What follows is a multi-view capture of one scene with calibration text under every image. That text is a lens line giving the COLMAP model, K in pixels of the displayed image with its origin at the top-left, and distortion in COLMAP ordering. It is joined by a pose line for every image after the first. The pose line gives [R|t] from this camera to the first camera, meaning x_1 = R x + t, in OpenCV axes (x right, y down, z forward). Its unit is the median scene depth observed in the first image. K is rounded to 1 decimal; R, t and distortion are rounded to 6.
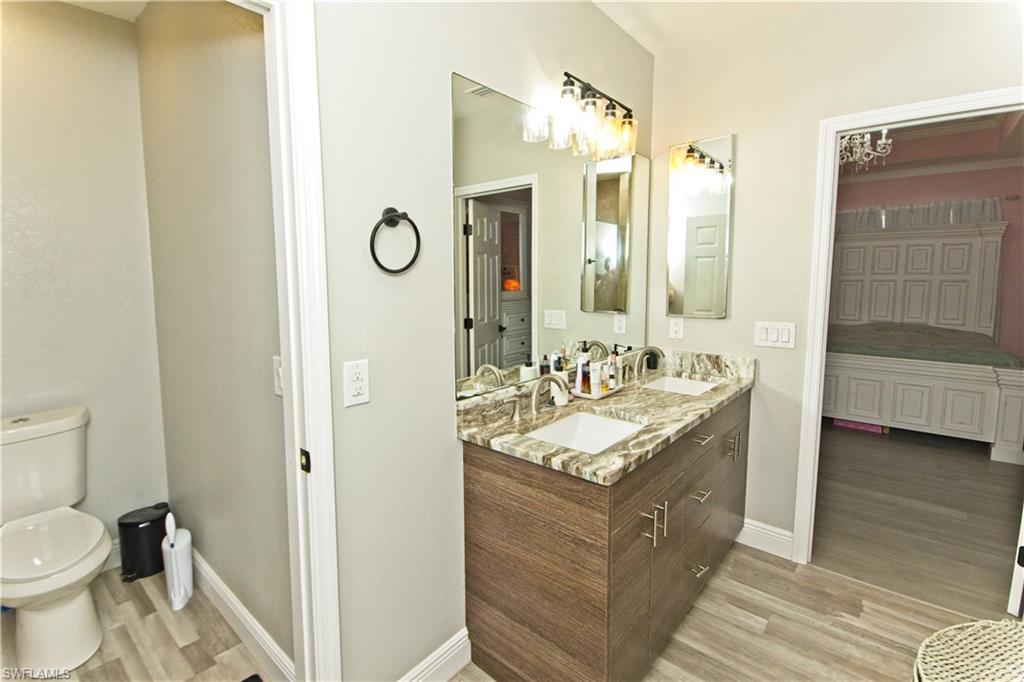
lens RADIAL K [[473.8, 0, 492.3], [0, 473.8, 323.5], [0, 0, 1]] dist [-0.002427, -0.000694]
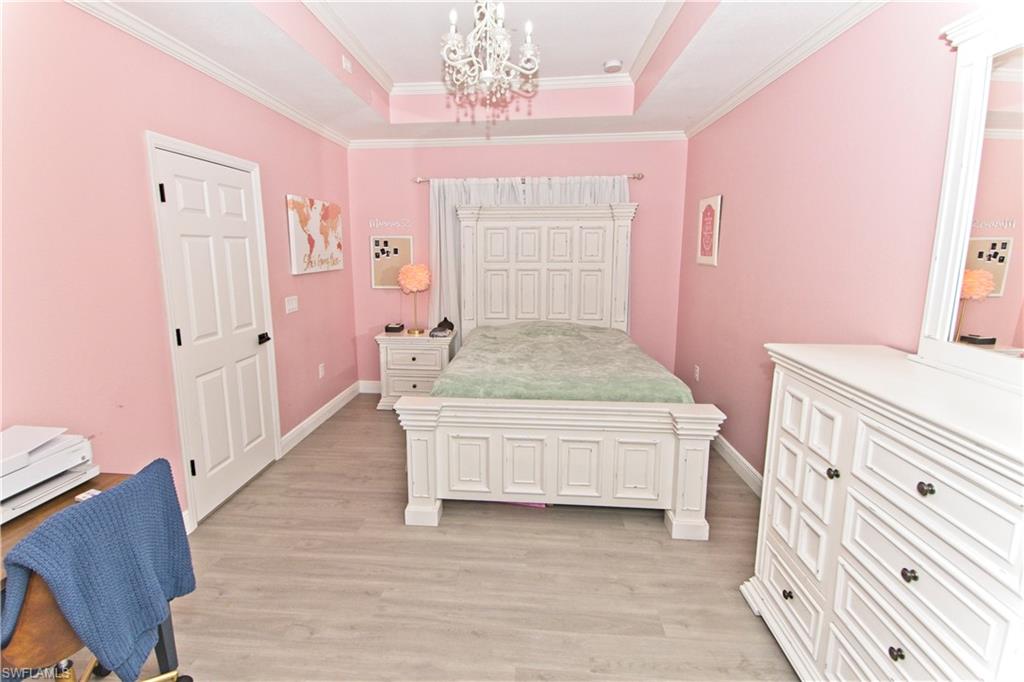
lens RADIAL K [[473.8, 0, 492.3], [0, 473.8, 323.5], [0, 0, 1]] dist [-0.002427, -0.000694]
pose [[0.801993, -0.094172, 0.589863, 0.300680], [0.061658, 0.995271, 0.075064, -0.068104], [-0.594142, -0.023831, 0.804007, 0.396809]]
